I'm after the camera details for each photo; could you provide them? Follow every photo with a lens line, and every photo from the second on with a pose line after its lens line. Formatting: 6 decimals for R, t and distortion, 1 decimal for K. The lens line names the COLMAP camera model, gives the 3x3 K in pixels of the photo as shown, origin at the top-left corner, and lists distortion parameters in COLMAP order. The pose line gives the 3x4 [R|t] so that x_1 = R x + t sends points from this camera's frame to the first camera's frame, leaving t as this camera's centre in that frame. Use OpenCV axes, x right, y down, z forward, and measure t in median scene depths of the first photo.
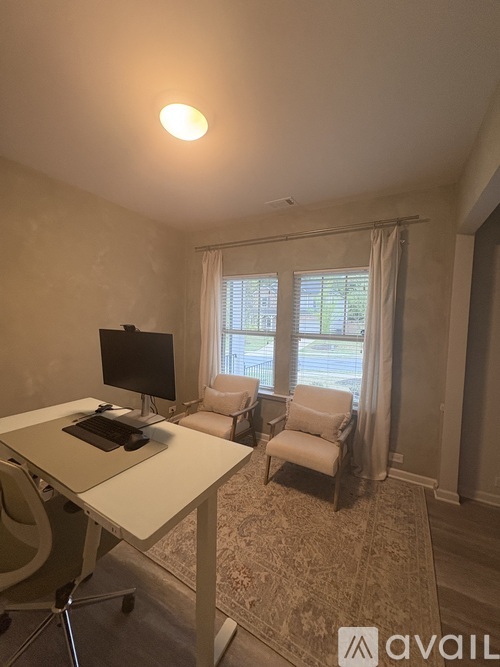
lens RADIAL K [[263.9, 0, 249.6], [0, 263.9, 330.5], [0, 0, 1]] dist [-0.000924, -0.000017]
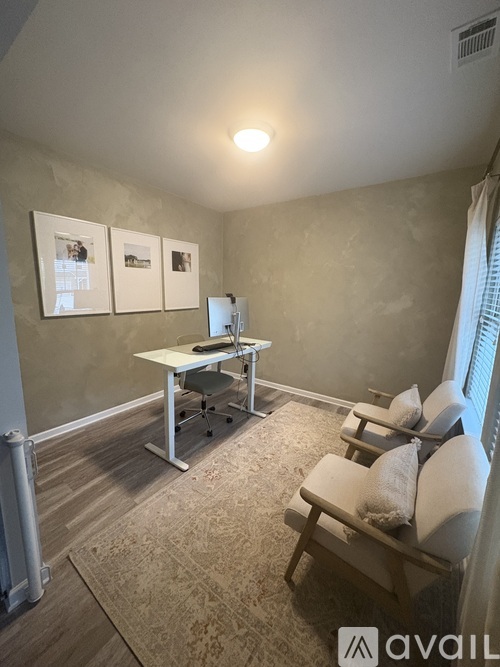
lens RADIAL K [[263.9, 0, 249.4], [0, 263.9, 334.0], [0, 0, 1]] dist [-0.000924, -0.000017]
pose [[-0.090118, 0.134077, -0.986865, 0.695358], [-0.072857, 0.987354, 0.140797, -0.007329], [0.993263, 0.084588, -0.079210, 0.698062]]
